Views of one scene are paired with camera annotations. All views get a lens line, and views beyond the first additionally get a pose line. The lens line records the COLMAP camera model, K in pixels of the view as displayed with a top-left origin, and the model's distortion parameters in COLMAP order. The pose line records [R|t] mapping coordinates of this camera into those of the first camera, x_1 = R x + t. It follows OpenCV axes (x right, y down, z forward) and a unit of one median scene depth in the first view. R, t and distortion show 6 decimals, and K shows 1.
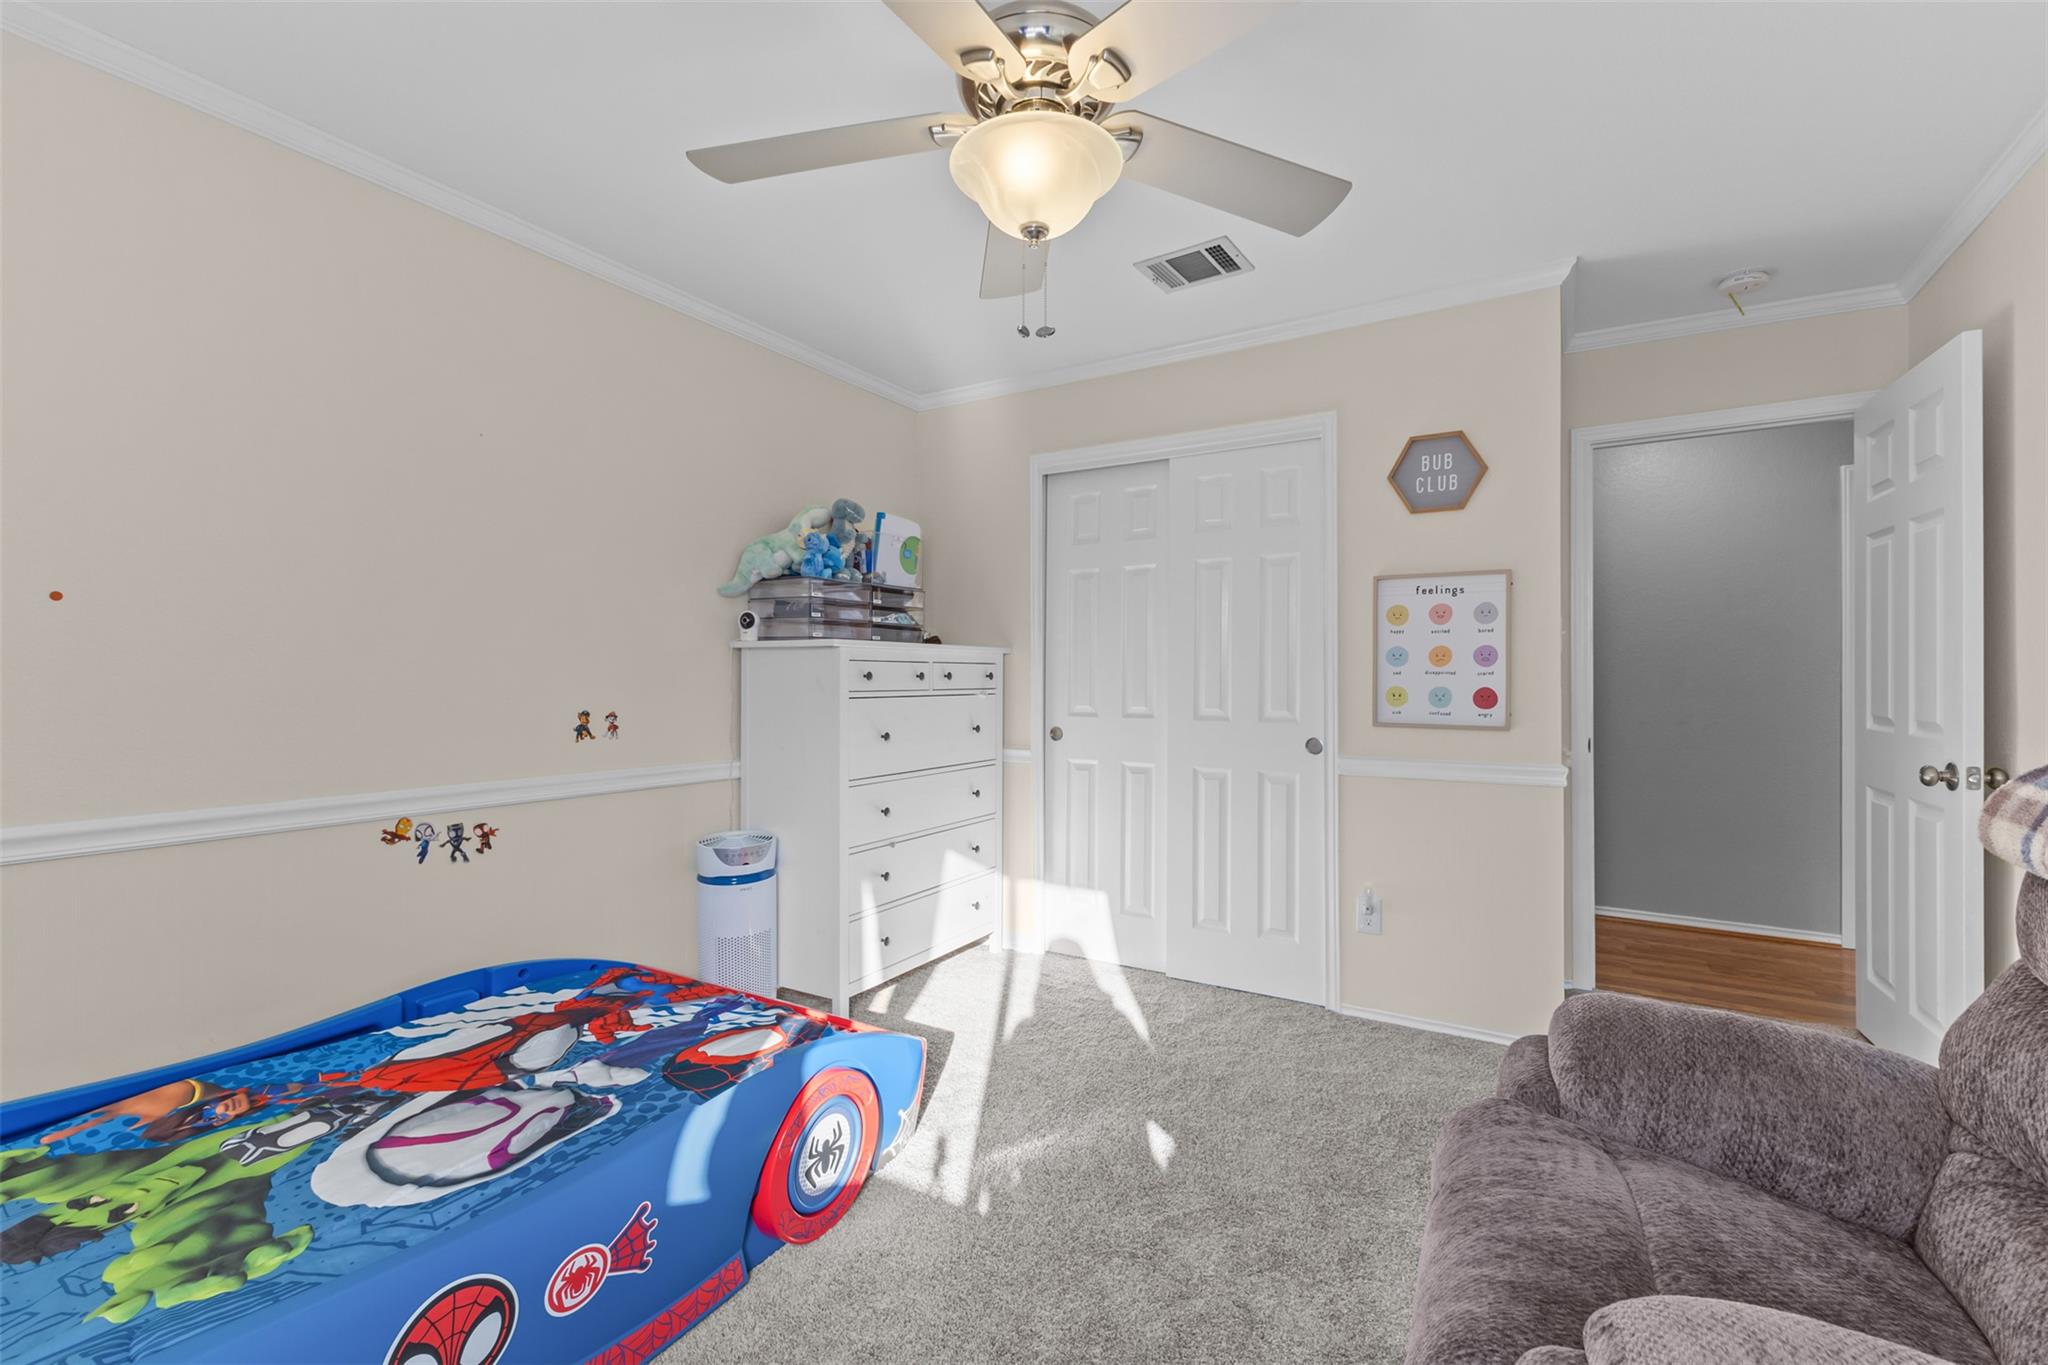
lens RADIAL K [[892.9, 0, 1025.9], [0, 892.9, 674.6], [0, 0, 1]] dist [0.009602, -0.000720]
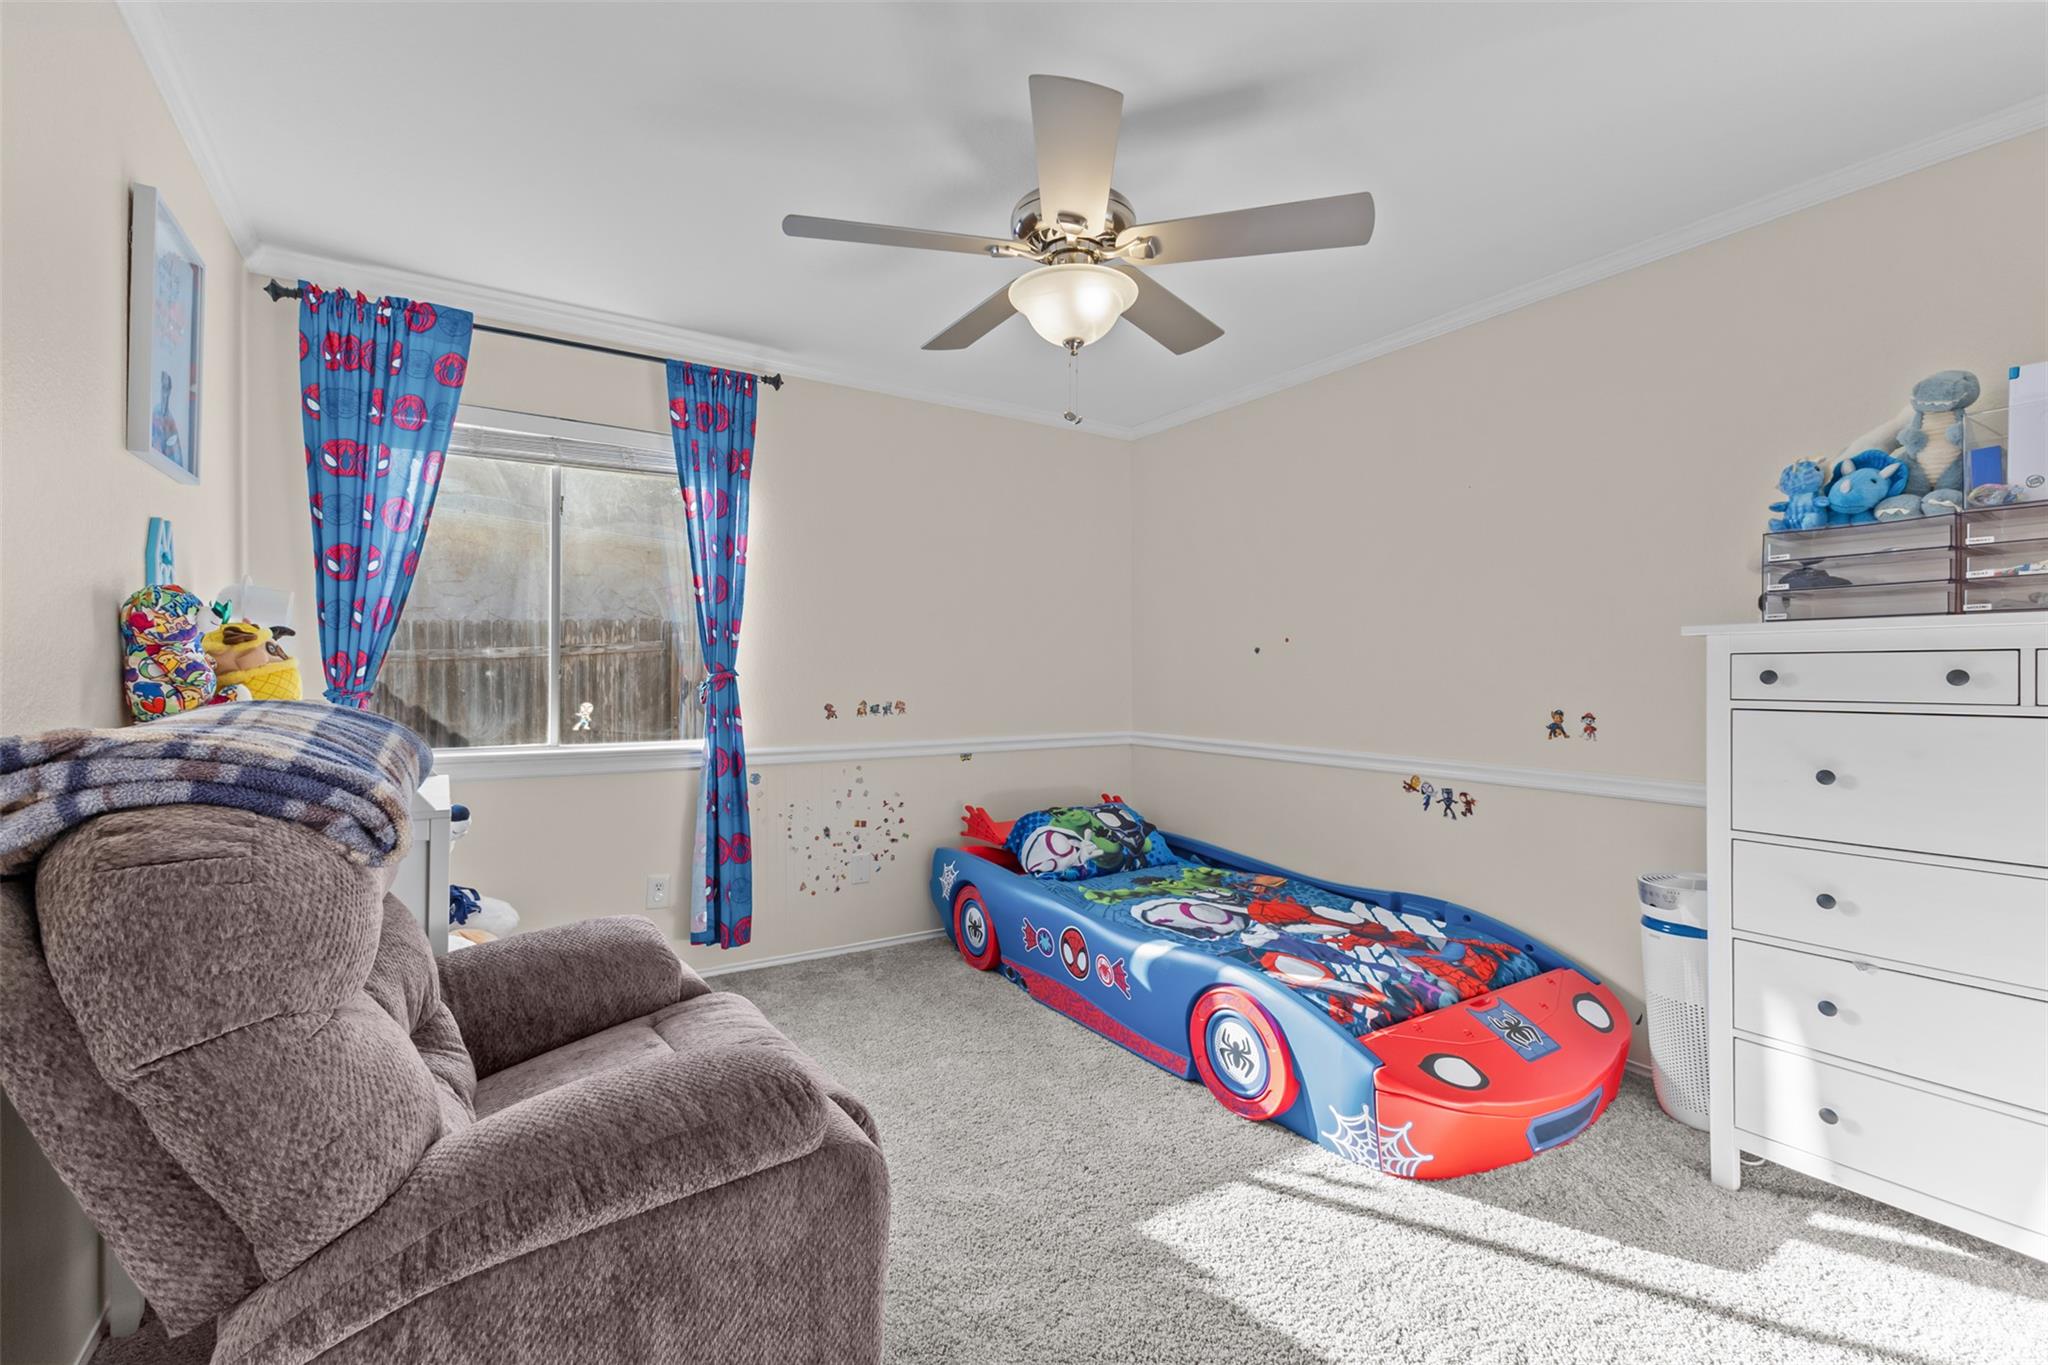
lens RADIAL K [[892.9, 0, 1025.9], [0, 892.9, 674.6], [0, 0, 1]] dist [0.009602, -0.000720]
pose [[-0.453270, -0.003708, -0.891365, 0.829109], [0.001137, 0.999988, -0.004738, 0.003118], [0.891372, -0.003161, -0.453261, 1.040008]]
